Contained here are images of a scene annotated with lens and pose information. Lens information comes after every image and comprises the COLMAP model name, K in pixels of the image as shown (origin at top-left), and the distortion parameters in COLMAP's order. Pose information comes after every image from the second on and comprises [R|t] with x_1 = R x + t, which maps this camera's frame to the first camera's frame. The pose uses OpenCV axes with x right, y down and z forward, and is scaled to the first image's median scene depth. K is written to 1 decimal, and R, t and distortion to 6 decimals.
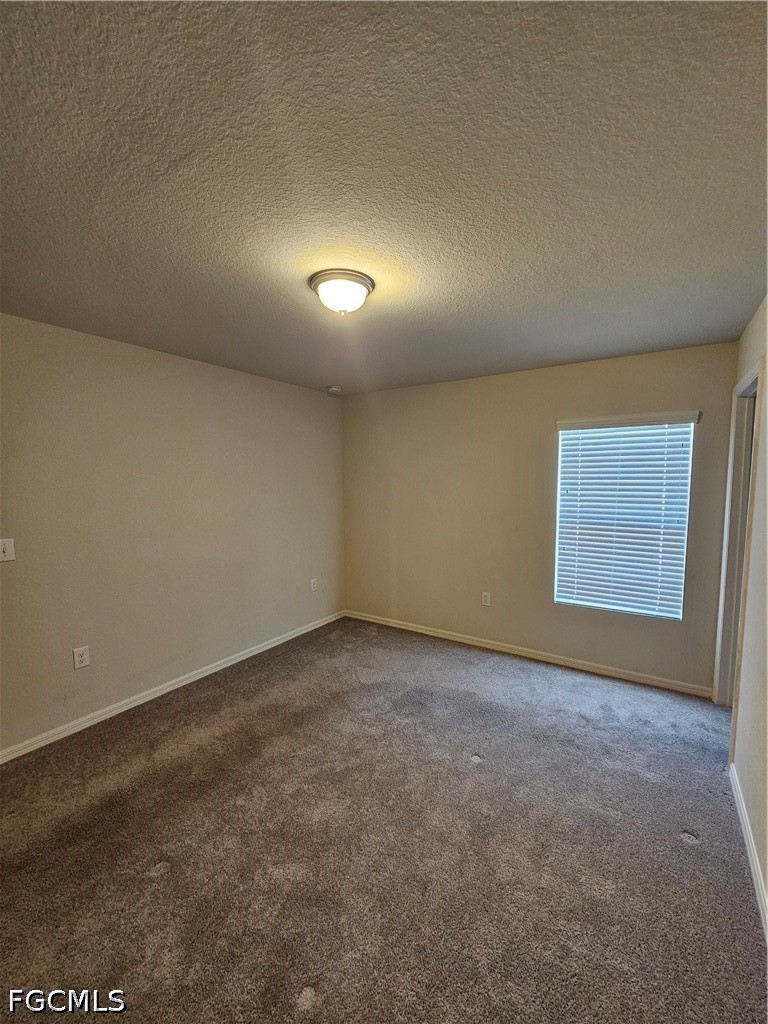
lens RADIAL K [[418.2, 0, 384.6], [0, 418.2, 514.2], [0, 0, 1]] dist [0.012806, 0.000451]
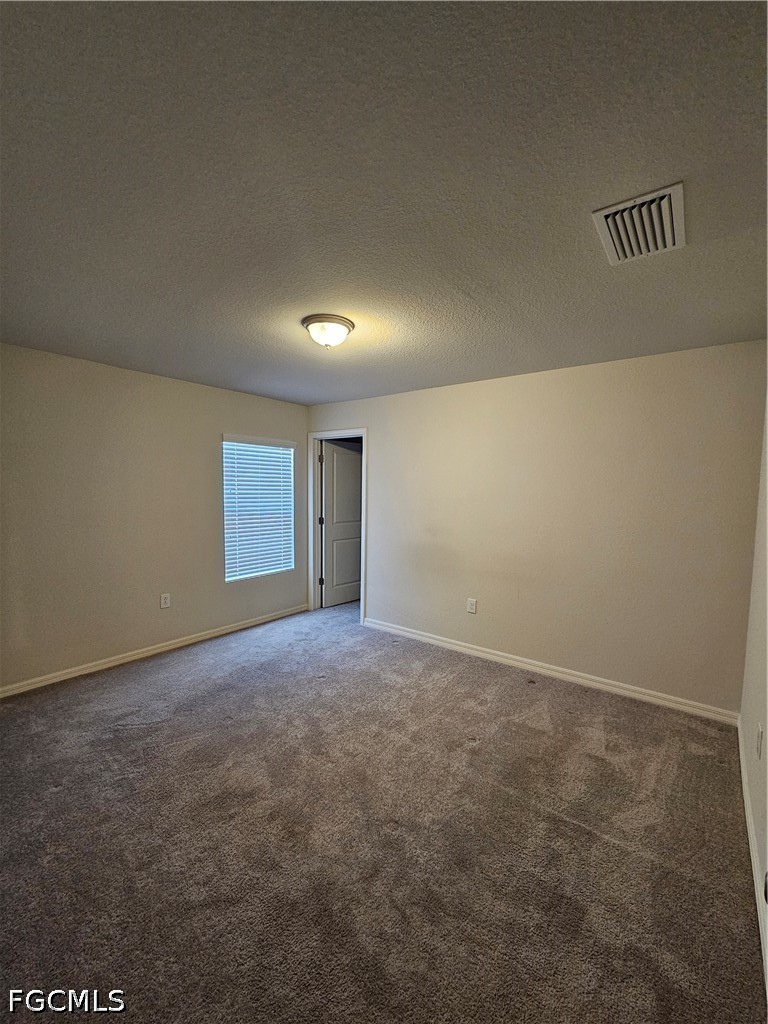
lens RADIAL K [[418.2, 0, 385.0], [0, 418.2, 512.8], [0, 0, 1]] dist [0.012806, 0.000451]
pose [[0.088880, -0.055638, 0.994487, -0.862638], [0.069396, 0.996358, 0.049541, -0.021275], [-0.993622, 0.064610, 0.092418, 0.485118]]
